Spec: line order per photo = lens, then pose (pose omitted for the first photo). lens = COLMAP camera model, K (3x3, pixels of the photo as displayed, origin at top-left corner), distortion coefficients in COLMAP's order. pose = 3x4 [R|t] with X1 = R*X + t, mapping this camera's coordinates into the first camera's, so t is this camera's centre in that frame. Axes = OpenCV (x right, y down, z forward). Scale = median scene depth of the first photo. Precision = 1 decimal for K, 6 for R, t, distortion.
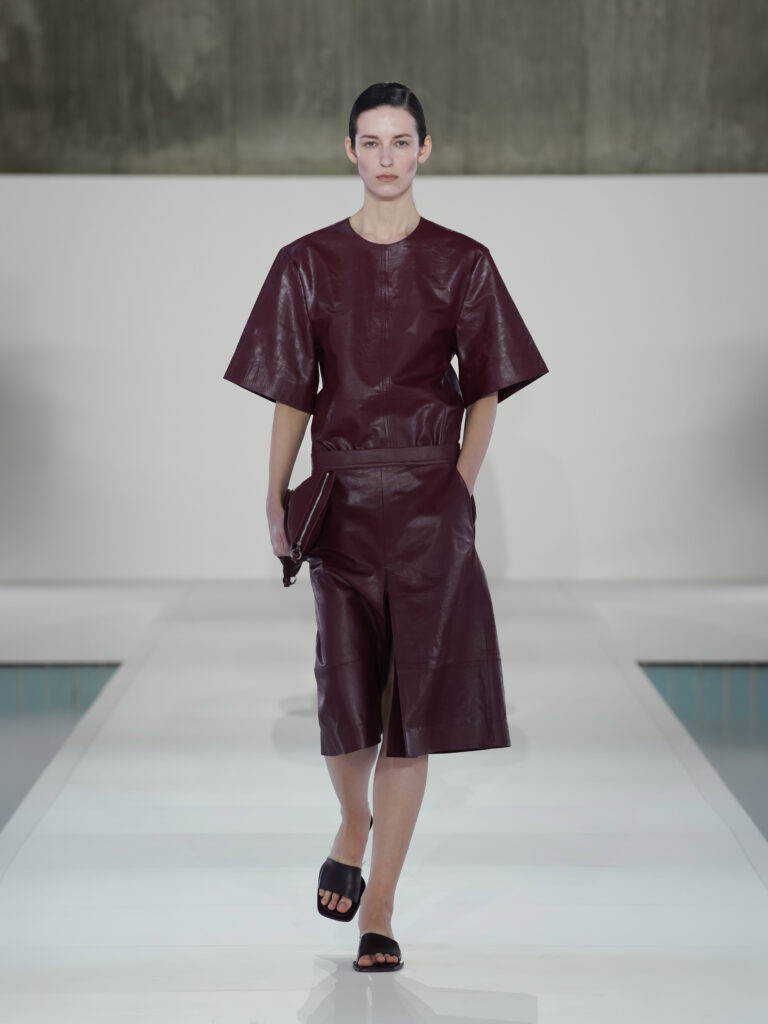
lens RADIAL K [[5509.7, 0, 349.3], [0, 5509.7, 511.5], [0, 0, 1]] dist [2.291339, 0.587017]
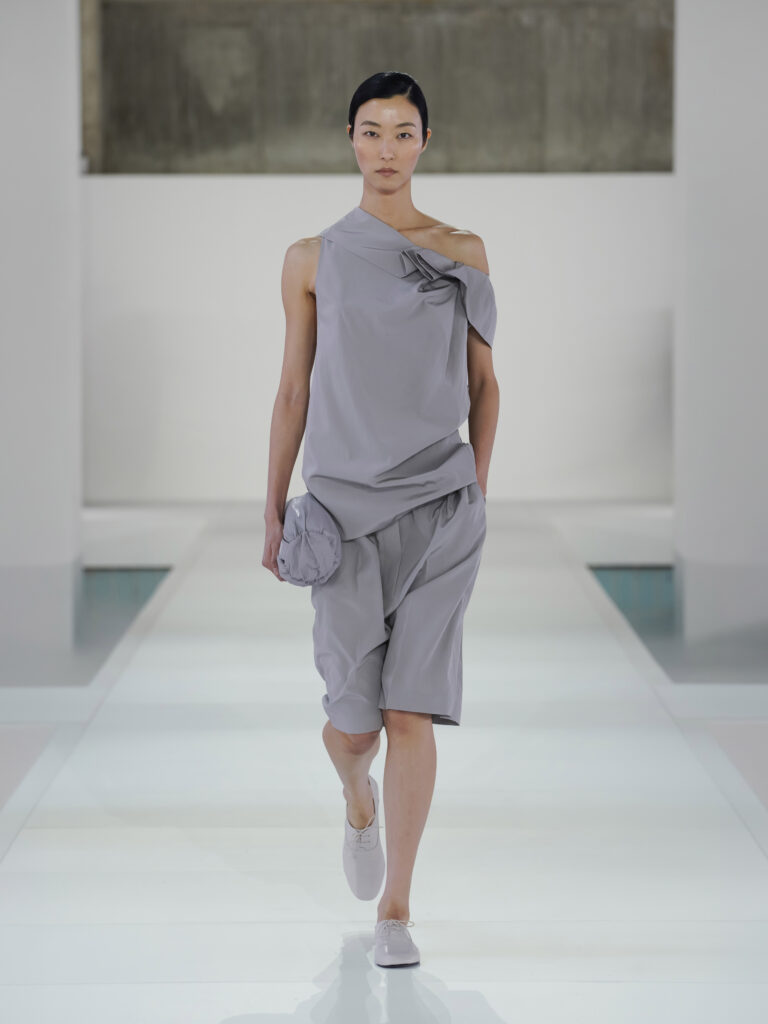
lens RADIAL K [[5075.3, 0, 366.5], [0, 5075.3, 513.0], [0, 0, 1]] dist [1.728344, -12.676543]
pose [[0.999994, -0.002407, 0.002603, -0.000525], [0.002371, 0.999905, 0.013553, -0.000249], [-0.002636, -0.013547, 0.999905, -0.143114]]
